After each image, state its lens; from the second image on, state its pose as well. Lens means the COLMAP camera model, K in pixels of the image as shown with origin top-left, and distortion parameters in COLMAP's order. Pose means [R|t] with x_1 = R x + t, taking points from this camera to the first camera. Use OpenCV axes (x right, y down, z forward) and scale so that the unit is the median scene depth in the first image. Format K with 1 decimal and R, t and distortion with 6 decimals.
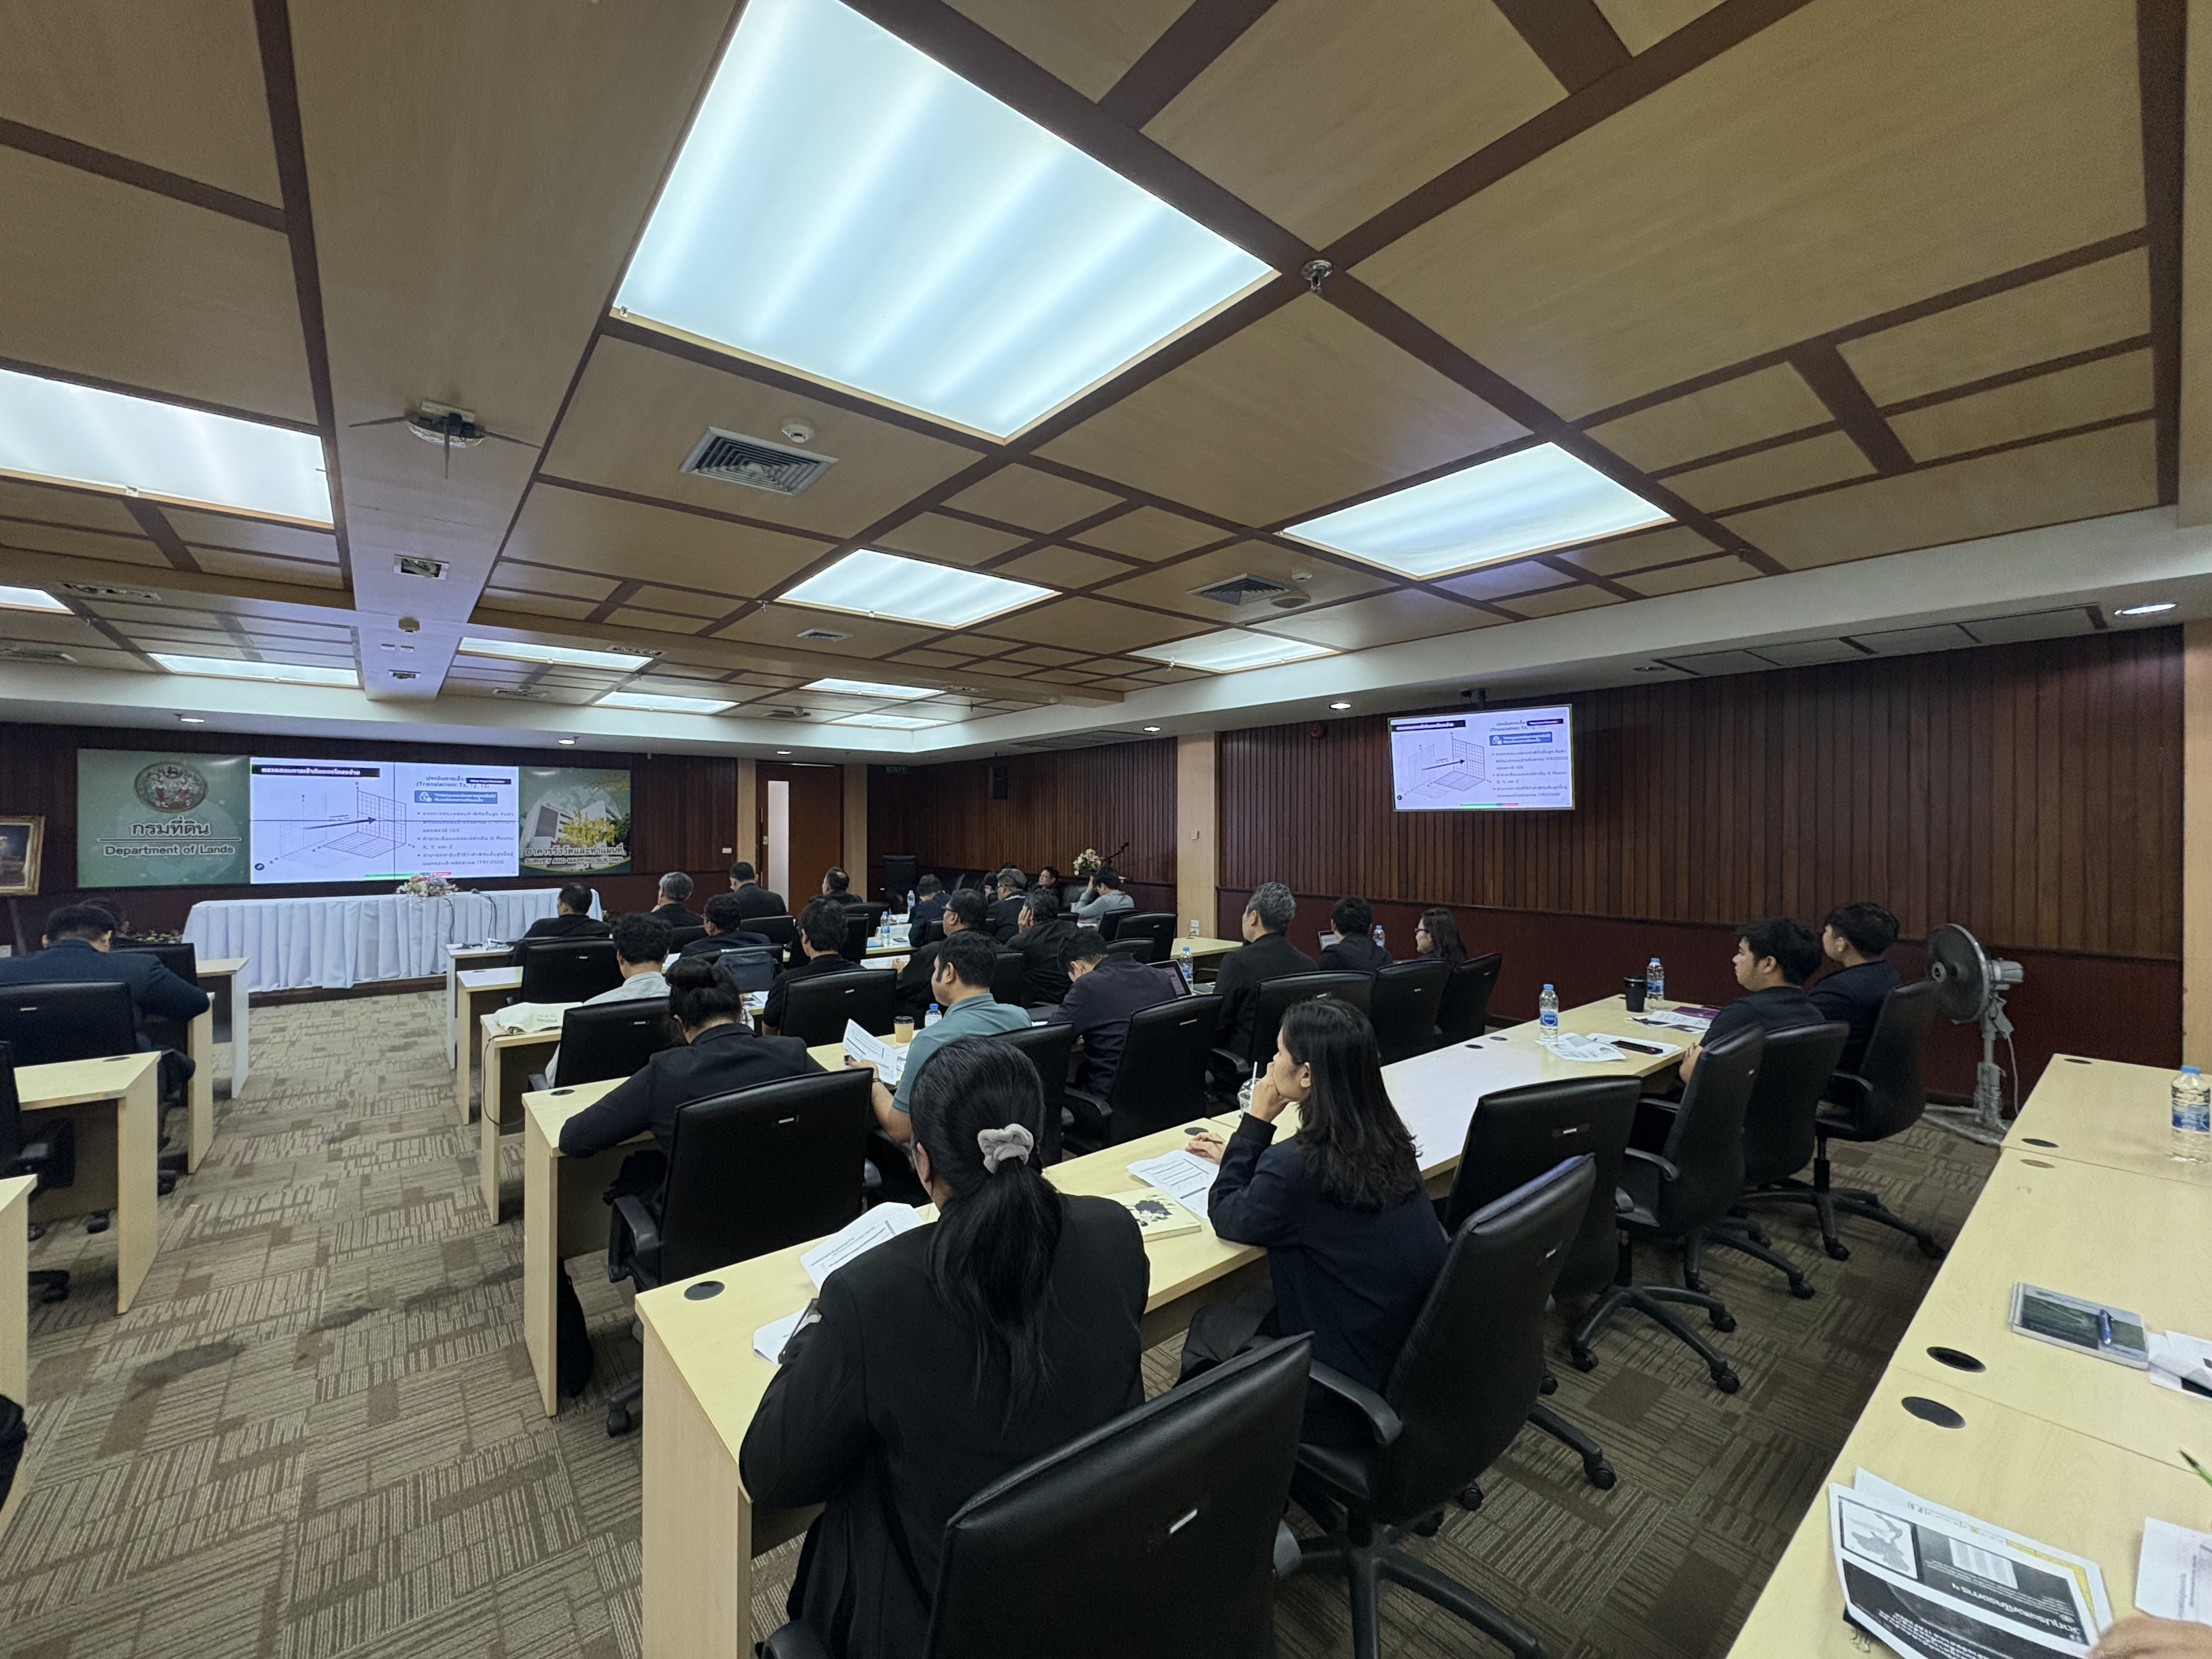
lens RADIAL K [[885.9, 0, 1106.4], [0, 885.9, 840.7], [0, 0, 1]] dist [-0.001188, 0.000519]
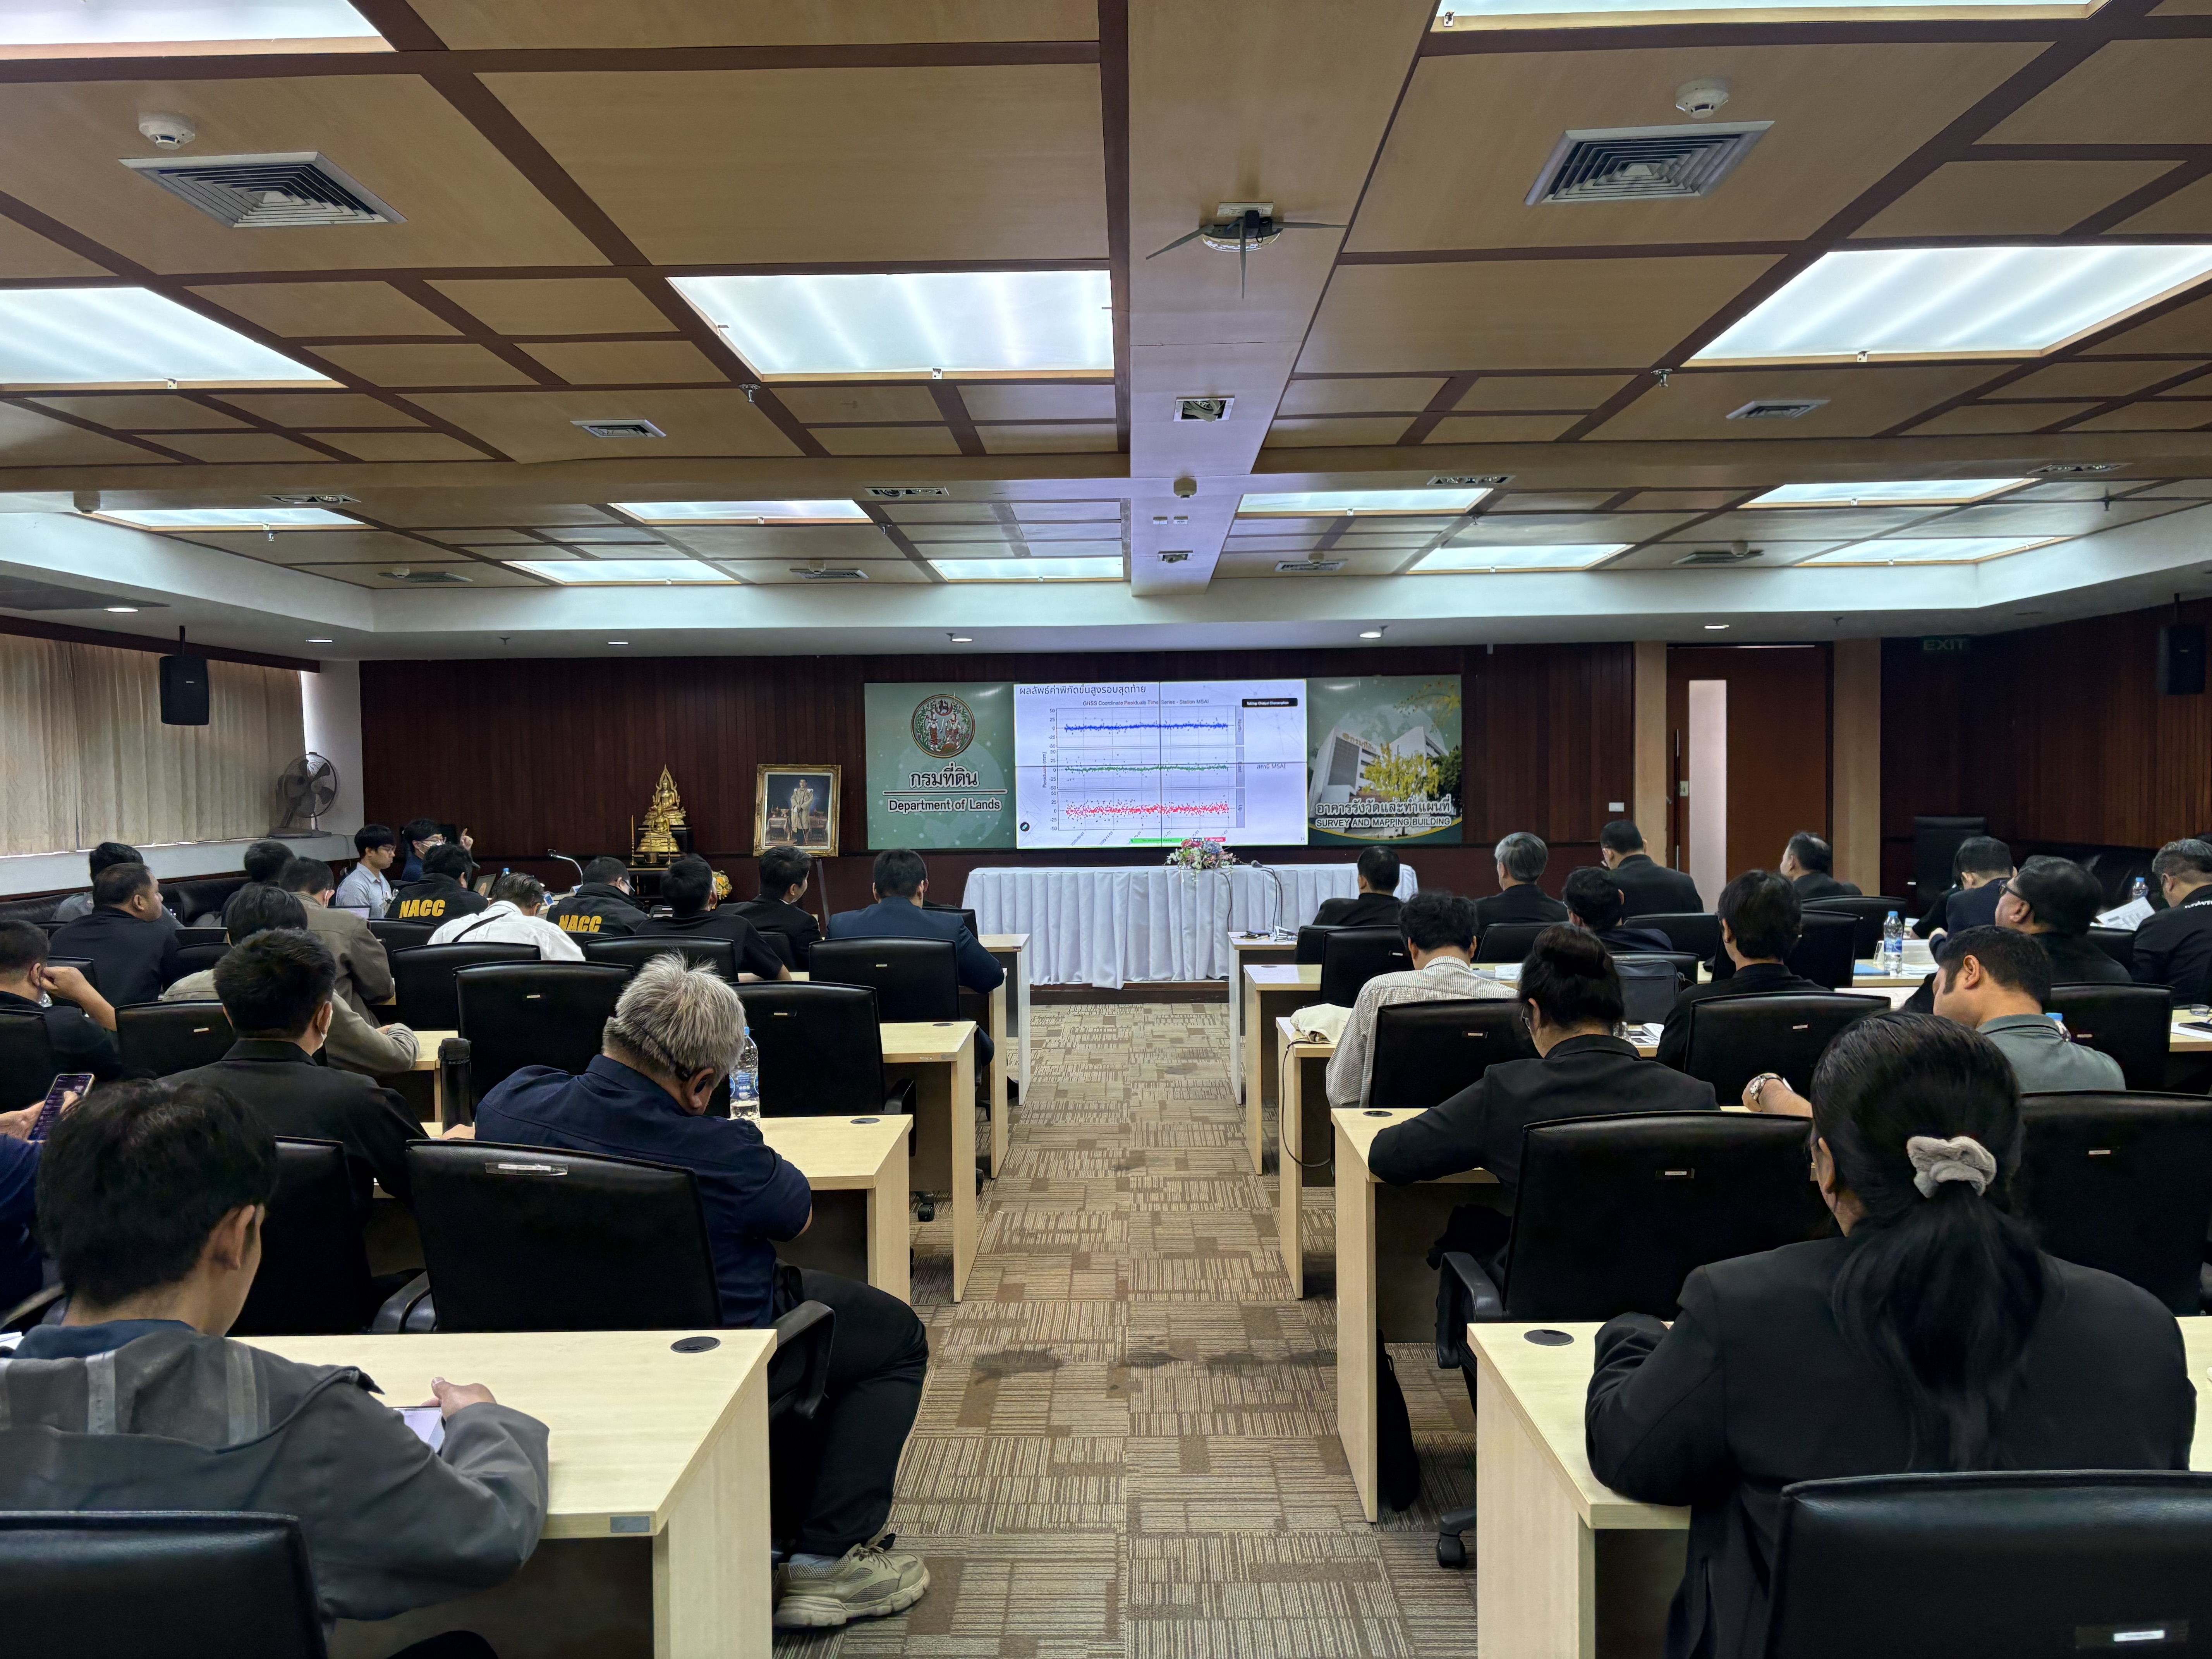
lens RADIAL K [[1672.6, 0, 1106.0], [0, 1672.6, 829.5], [0, 0, 1]] dist [0.000444, -0.099563]
pose [[0.763299, 0.005091, -0.646025, 0.072100], [0.008450, 0.999805, 0.017862, 0.017216], [0.645990, -0.019093, 0.763107, -0.136769]]
